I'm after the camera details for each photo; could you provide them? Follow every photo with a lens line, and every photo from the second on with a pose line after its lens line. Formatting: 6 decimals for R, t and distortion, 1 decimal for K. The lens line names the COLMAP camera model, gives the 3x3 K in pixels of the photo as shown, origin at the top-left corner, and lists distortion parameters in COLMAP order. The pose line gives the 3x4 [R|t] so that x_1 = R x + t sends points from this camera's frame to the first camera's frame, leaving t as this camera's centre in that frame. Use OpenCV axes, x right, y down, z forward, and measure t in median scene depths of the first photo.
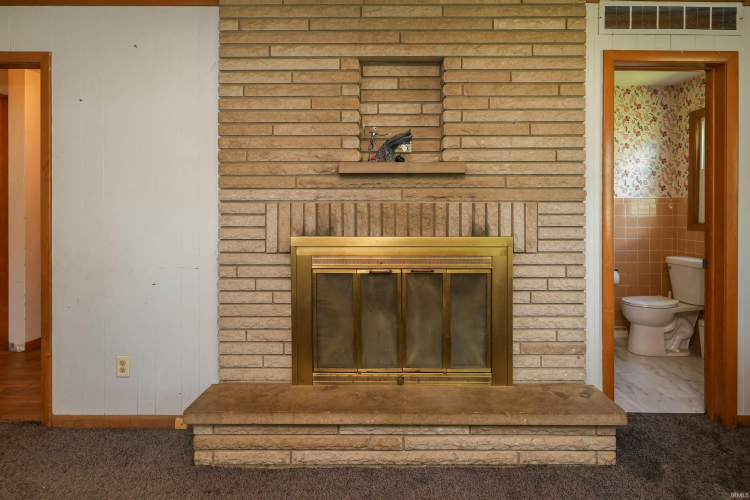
lens RADIAL K [[402.5, 0, 388.4], [0, 402.5, 216.6], [0, 0, 1]] dist [0.002172, 0.000999]
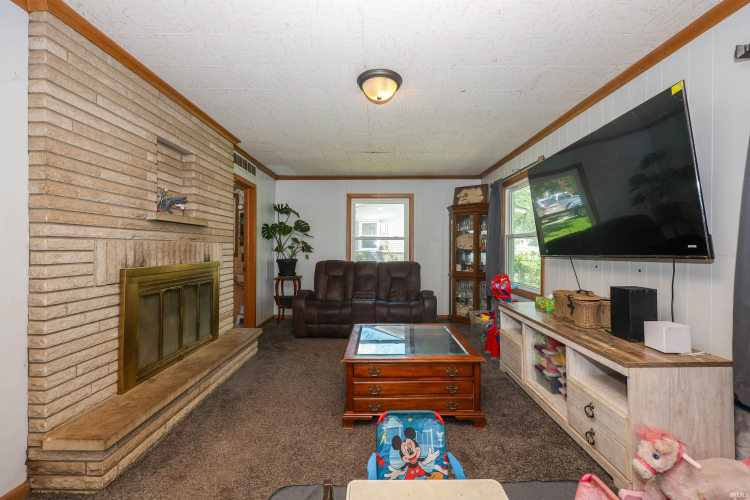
lens RADIAL K [[312.3, 0, 368.7], [0, 312.3, 248.3], [0, 0, 1]] dist [0.000282, 0.000101]
pose [[0.014396, -0.002188, 0.999894, -1.124724], [-0.002691, 0.999994, 0.002227, -0.015192], [-0.999893, -0.002723, 0.014390, 0.258263]]
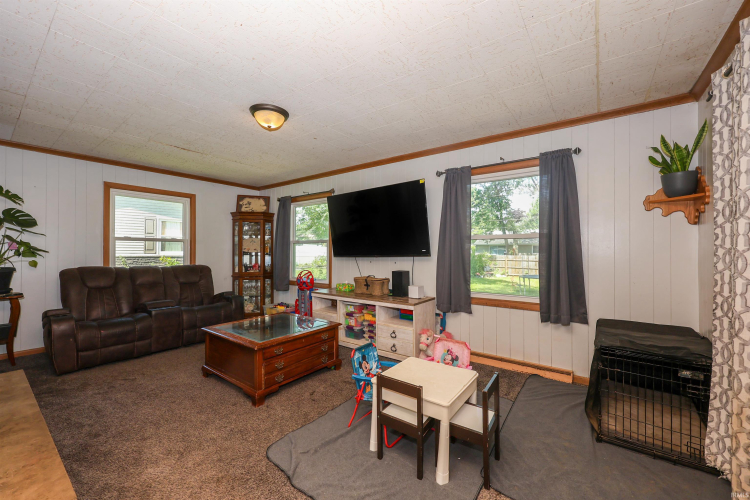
lens RADIAL K [[311.2, 0, 383.6], [0, 311.2, 247.0], [0, 0, 1]] dist [-0.001147, 0.000008]
pose [[-0.815496, 0.006648, 0.578725, -1.177060], [-0.003673, 0.999854, -0.016661, -0.009070], [-0.578751, -0.015713, -0.815353, 1.001364]]
